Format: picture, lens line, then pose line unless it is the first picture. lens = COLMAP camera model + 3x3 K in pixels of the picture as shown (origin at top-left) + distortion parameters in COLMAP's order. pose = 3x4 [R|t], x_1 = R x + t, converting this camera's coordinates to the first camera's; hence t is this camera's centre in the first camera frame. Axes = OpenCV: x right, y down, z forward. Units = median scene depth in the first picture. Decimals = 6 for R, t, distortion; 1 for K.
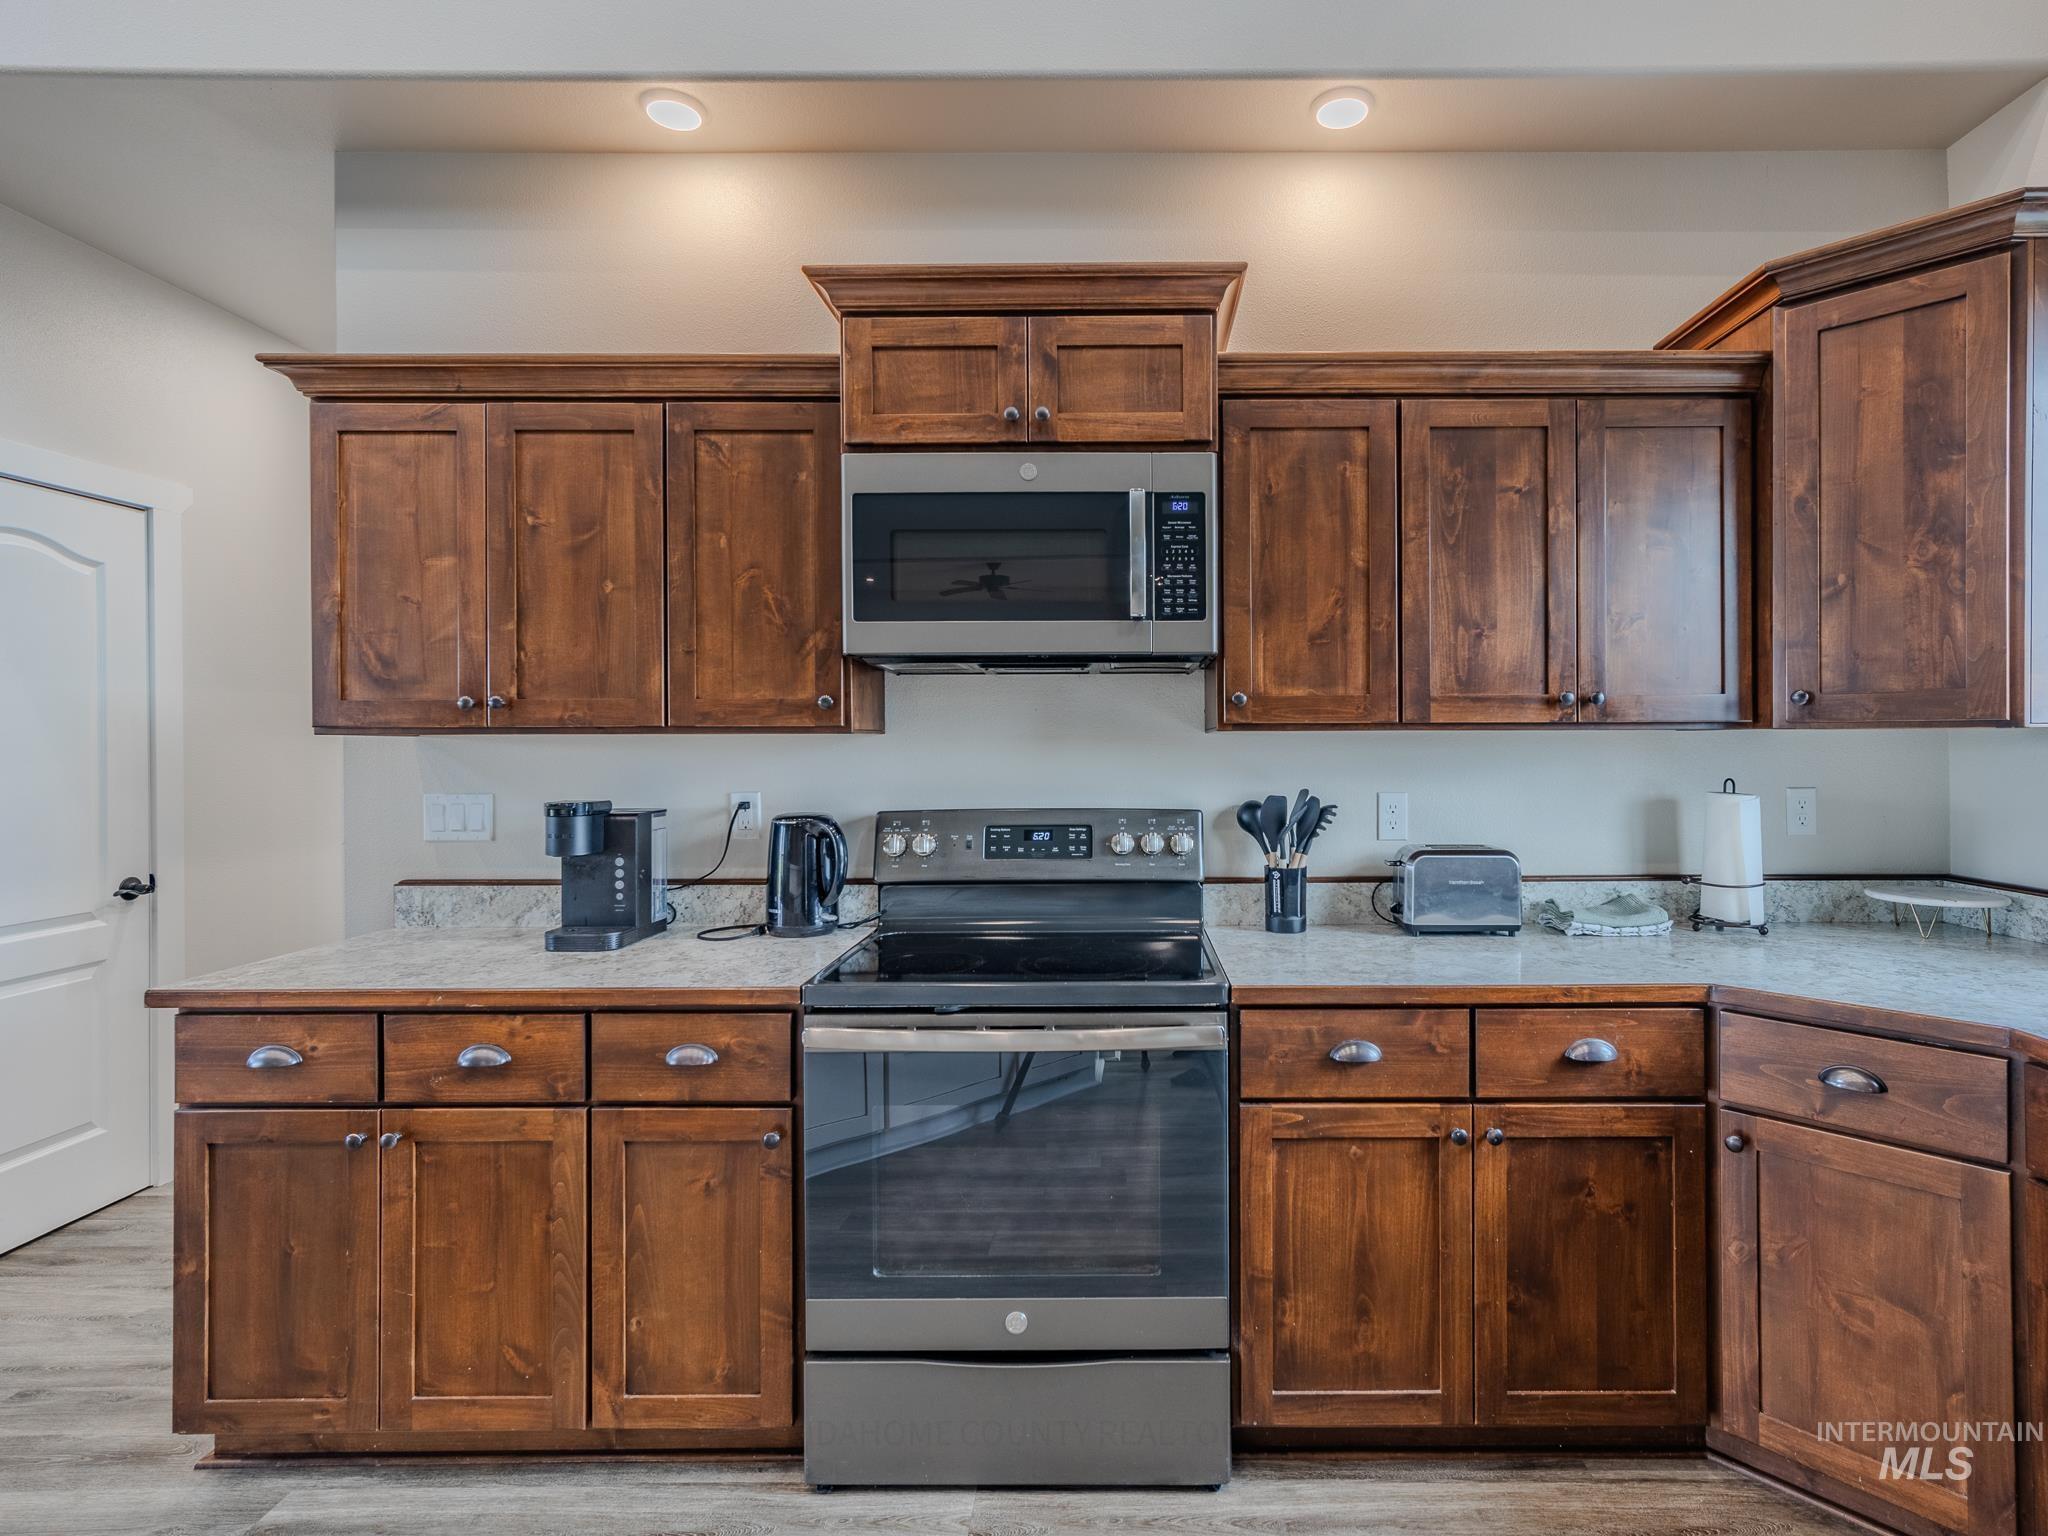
lens RADIAL K [[1039.6, 0, 1109.3], [0, 1039.6, 745.9], [0, 0, 1]] dist [0.001895, 0.001087]
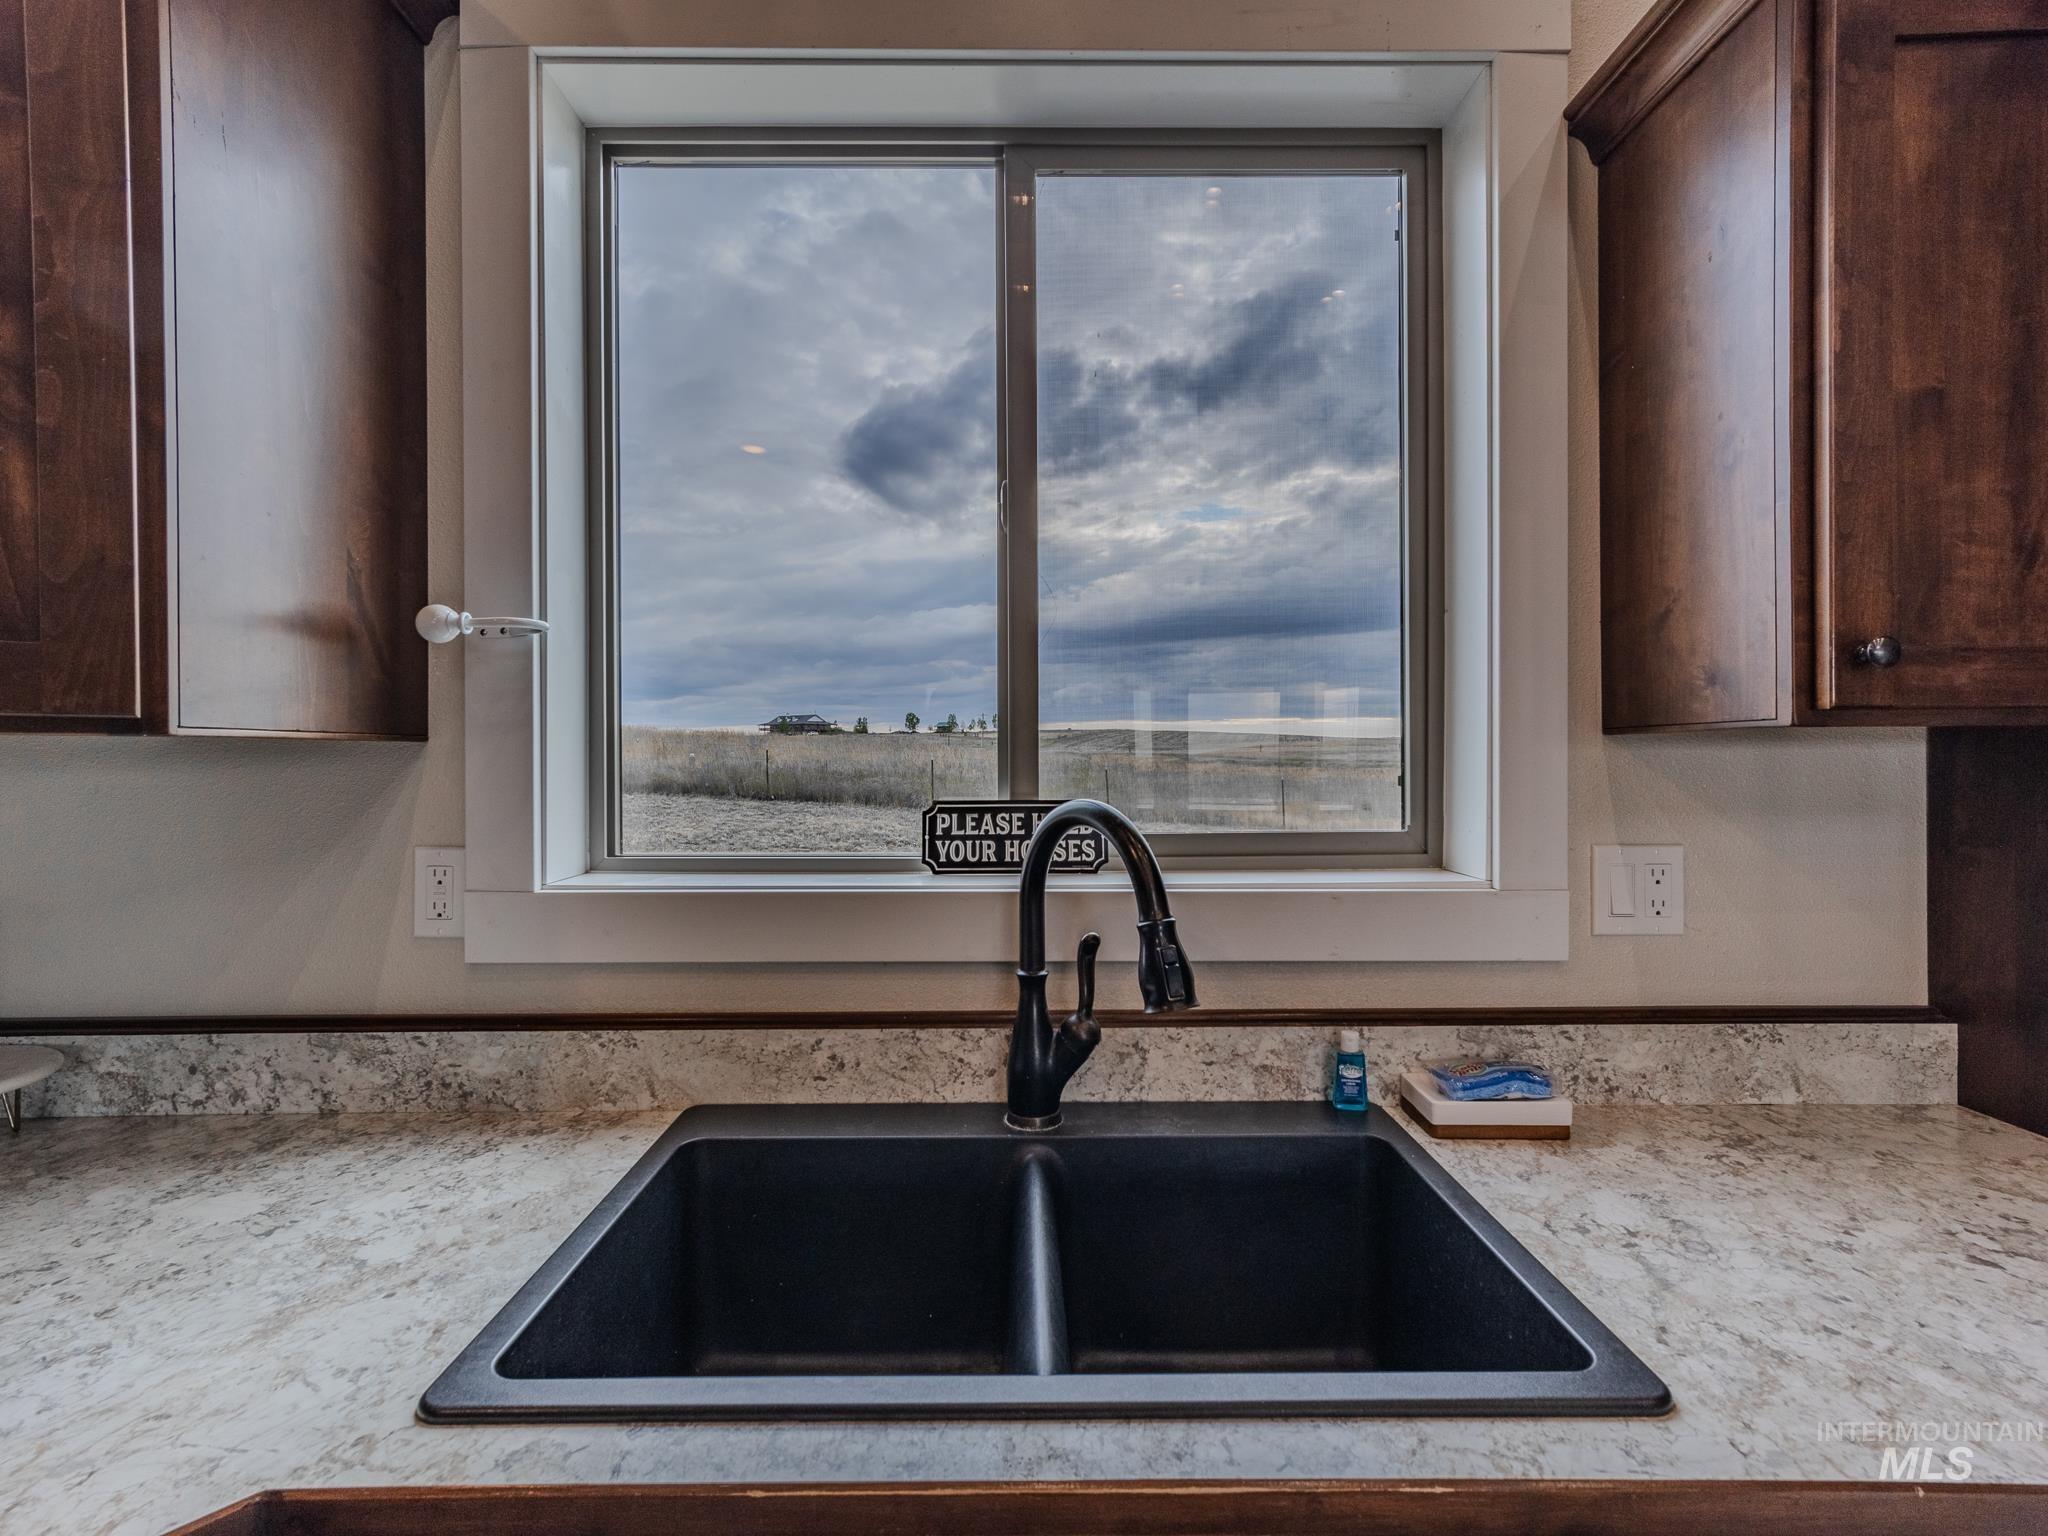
lens RADIAL K [[988.0, 0, 1025.5], [0, 988.0, 762.1], [0, 0, 1]] dist [-0.000926, 0.006648]
pose [[-0.013582, -0.003996, 0.999900, 0.385957], [0.006960, 0.999967, 0.004091, -0.003991], [-0.999884, 0.007015, -0.013553, 0.571236]]
